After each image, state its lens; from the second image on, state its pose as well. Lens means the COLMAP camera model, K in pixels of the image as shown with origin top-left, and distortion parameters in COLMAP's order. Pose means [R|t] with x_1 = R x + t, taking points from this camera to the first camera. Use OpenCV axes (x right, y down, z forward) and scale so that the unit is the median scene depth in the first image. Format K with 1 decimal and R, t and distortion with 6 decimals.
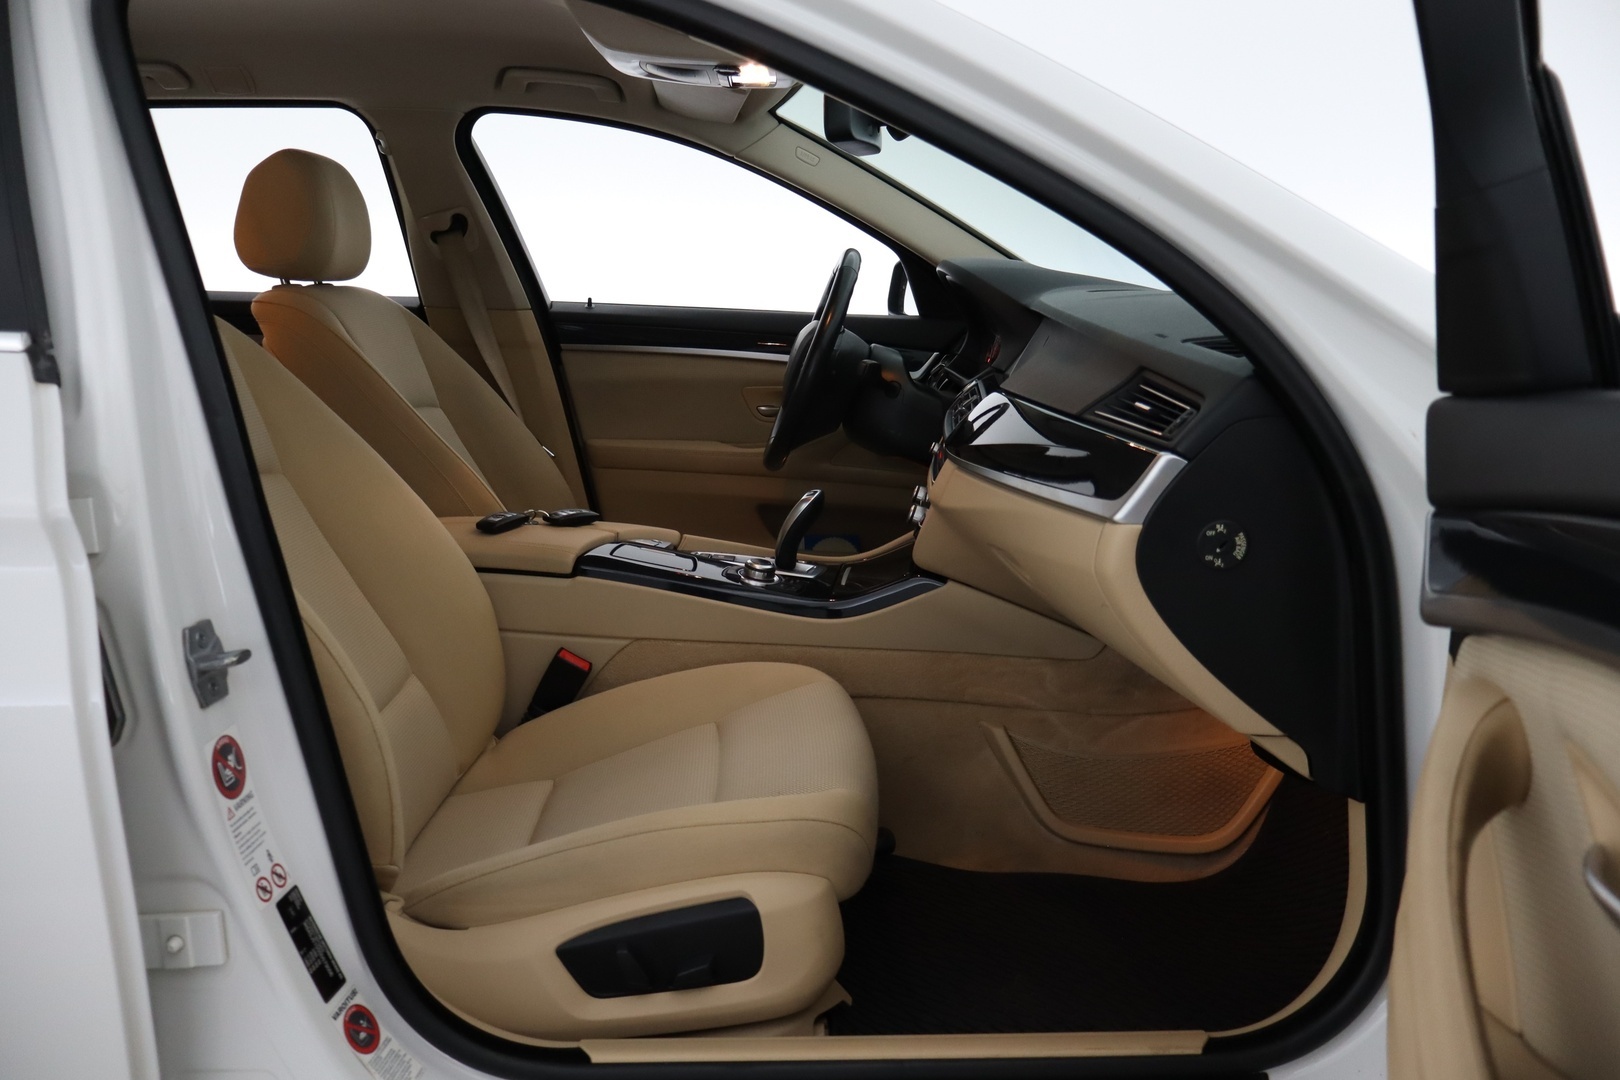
lens RADIAL K [[1370.6, 0, 810.0], [0, 1370.6, 540.0], [0, 0, 1]] dist [-0.053801, -0.000156]
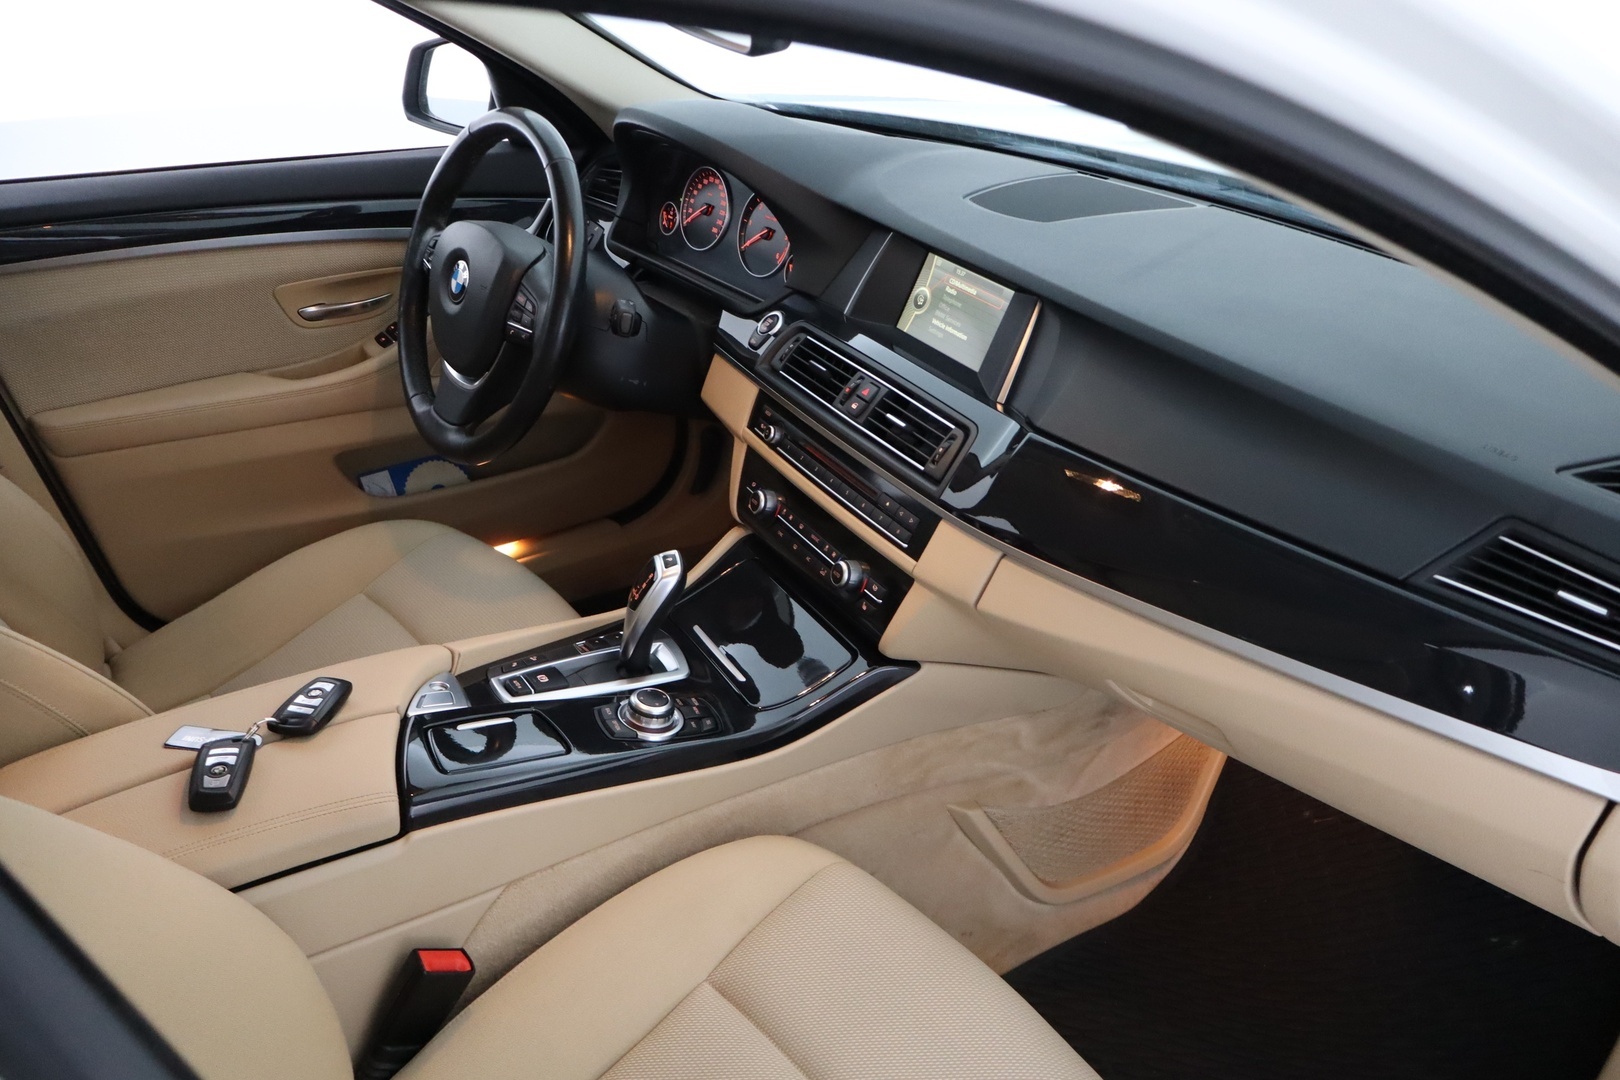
lens RADIAL K [[1369.5, 0, 810.0], [0, 1369.5, 540.0], [0, 0, 1]] dist [-0.000535, -0.003445]
pose [[0.819852, -0.259308, 0.510492, -0.303245], [0.095654, 0.941070, 0.324403, -0.274484], [-0.564529, -0.217132, 0.796342, 0.462708]]
